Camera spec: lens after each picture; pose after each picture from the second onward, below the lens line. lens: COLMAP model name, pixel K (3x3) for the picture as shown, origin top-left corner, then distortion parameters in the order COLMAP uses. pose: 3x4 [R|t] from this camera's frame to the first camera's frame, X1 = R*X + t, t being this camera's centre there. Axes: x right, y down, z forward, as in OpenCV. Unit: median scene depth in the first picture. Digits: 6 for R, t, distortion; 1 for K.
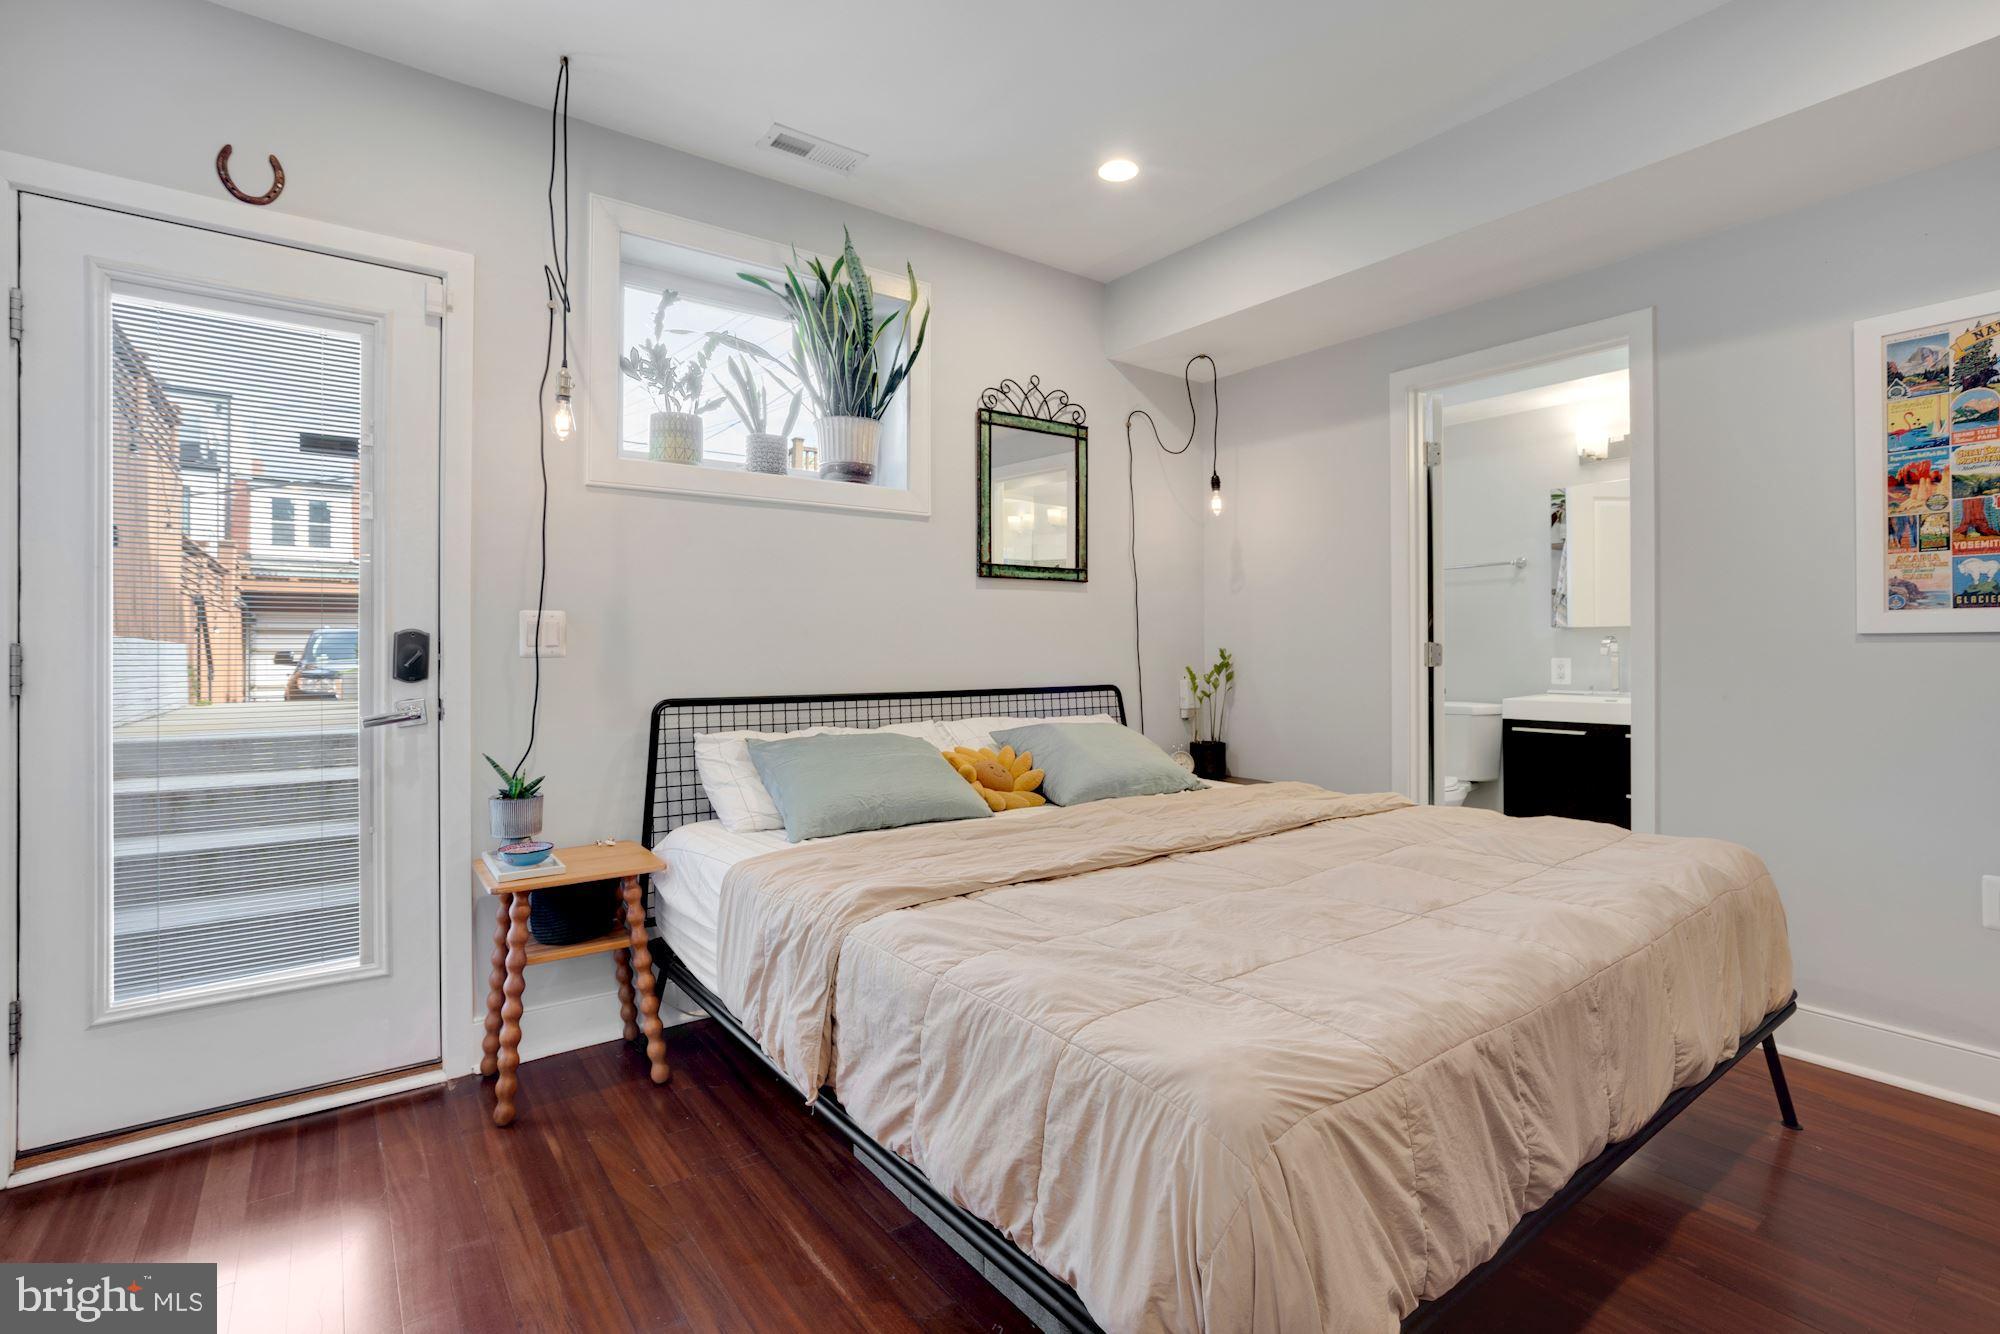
lens RADIAL K [[958.1, 0, 1008.1], [0, 958.1, 653.9], [0, 0, 1]] dist [-0.056927, 0.016663]
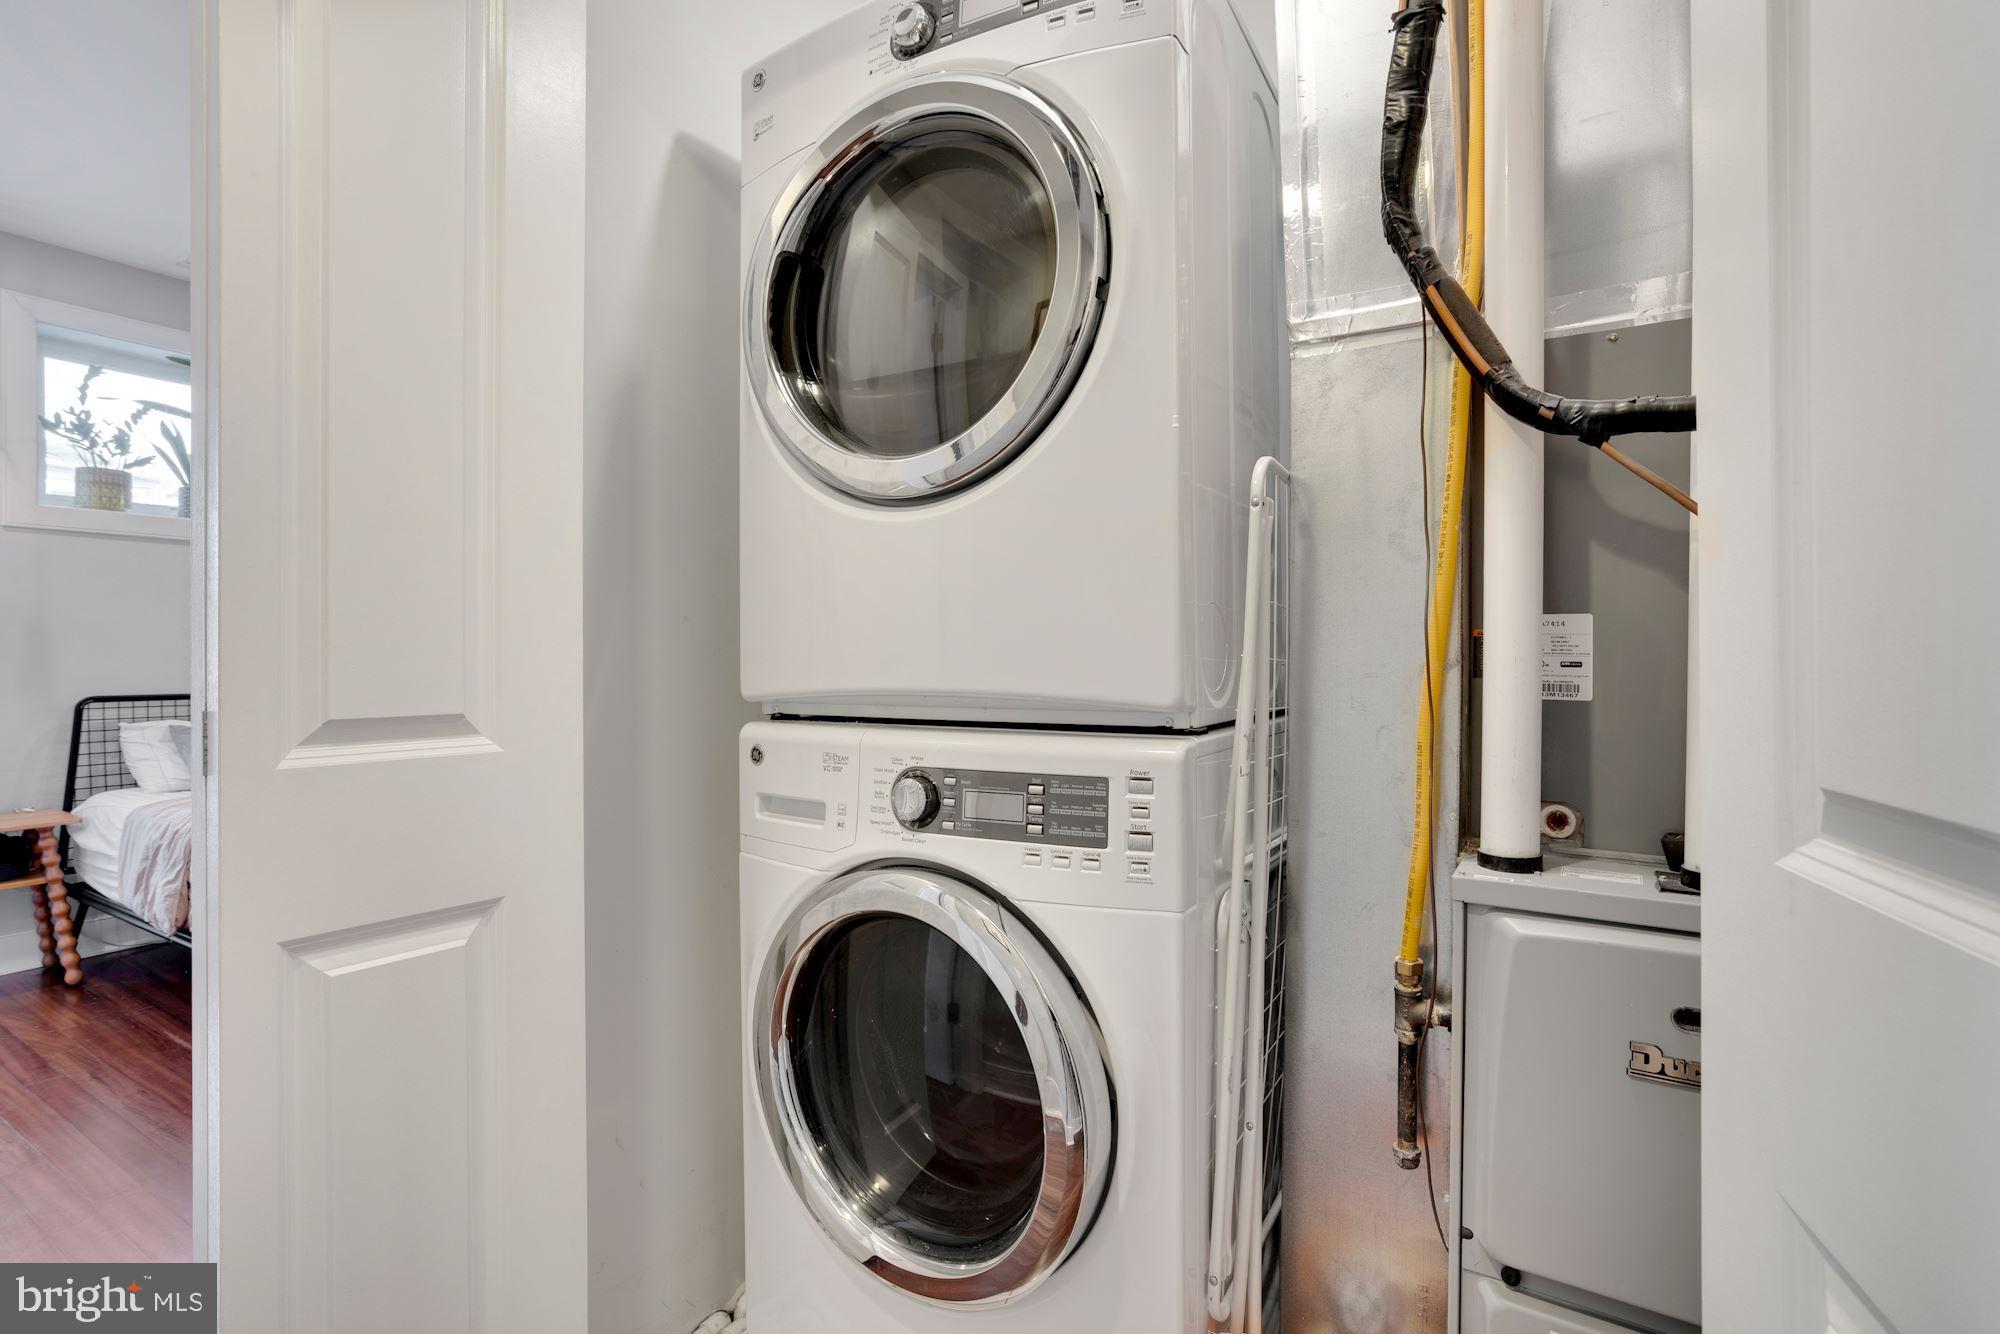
lens RADIAL K [[935.5, 0, 1000.2], [0, 935.5, 656.7], [0, 0, 1]] dist [-0.035978, 0.015363]
pose [[0.926197, -0.000218, 0.377040, 0.309229], [-0.001588, 0.999989, 0.004481, -0.013365], [-0.377036, -0.004749, 0.926186, -0.600727]]
